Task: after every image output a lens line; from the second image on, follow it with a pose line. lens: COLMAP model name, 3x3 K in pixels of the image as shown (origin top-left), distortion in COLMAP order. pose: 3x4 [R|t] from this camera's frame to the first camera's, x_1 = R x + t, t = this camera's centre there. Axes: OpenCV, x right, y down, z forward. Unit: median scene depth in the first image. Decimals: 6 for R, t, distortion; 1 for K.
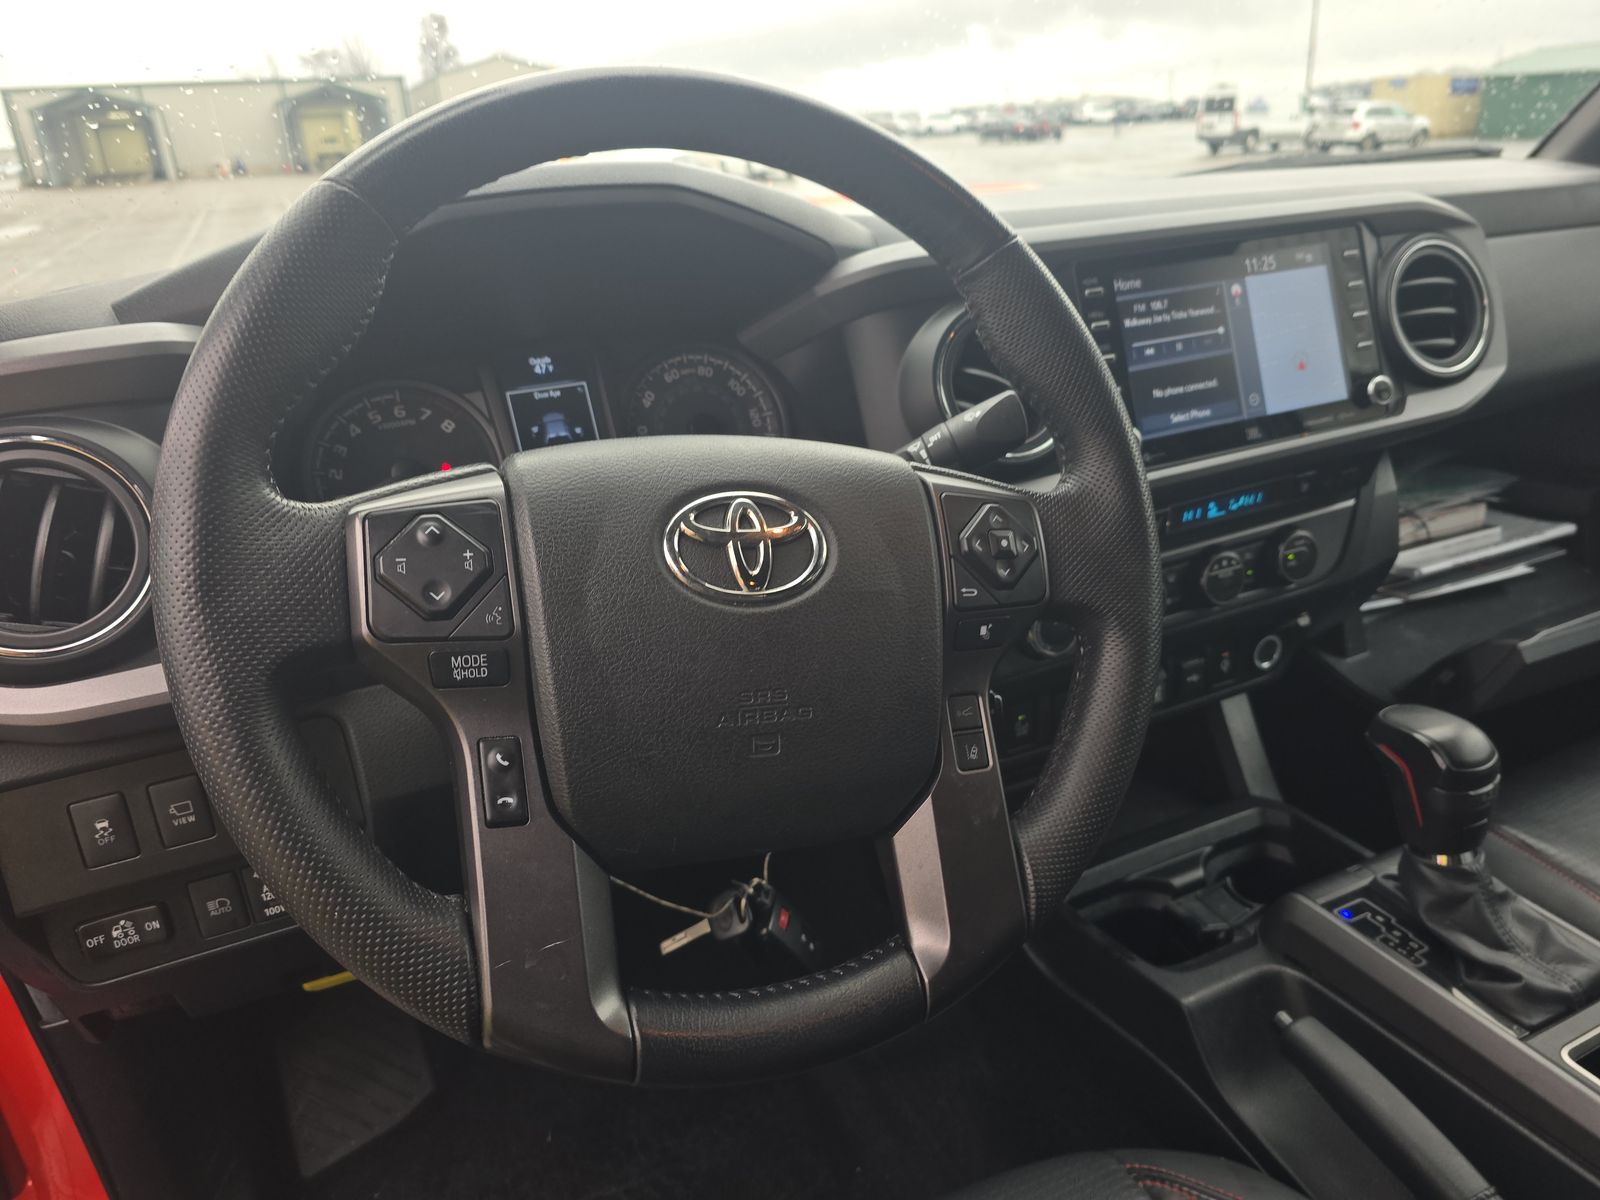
lens RADIAL K [[1035.5, 0, 800.0], [0, 1035.5, 600.0], [0, 0, 1]] dist [-0.001570, -0.025774]
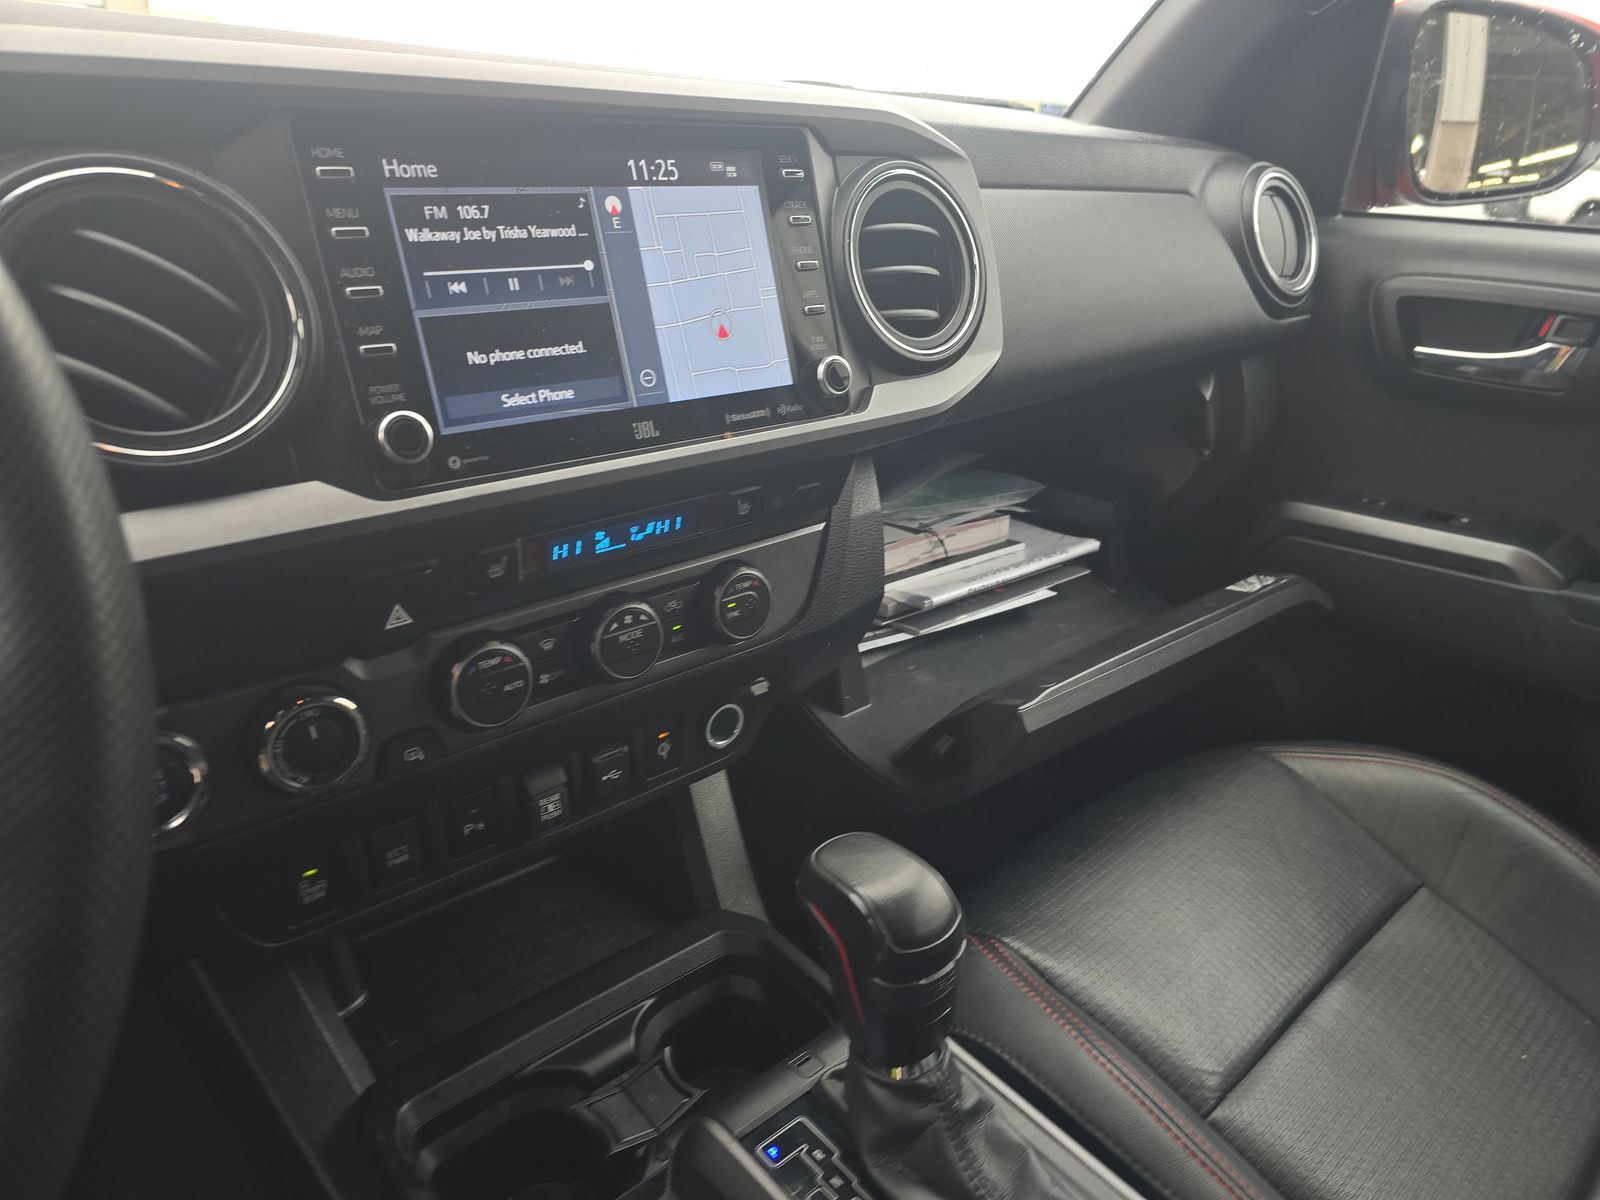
lens RADIAL K [[1058.9, 0, 800.0], [0, 1058.9, 600.0], [0, 0, 1]] dist [0.005264, -0.000582]
pose [[0.940386, -0.014347, 0.339808, 0.284641], [0.007998, 0.999766, 0.020077, -0.062203], [-0.340016, -0.016163, 0.940281, 0.314639]]
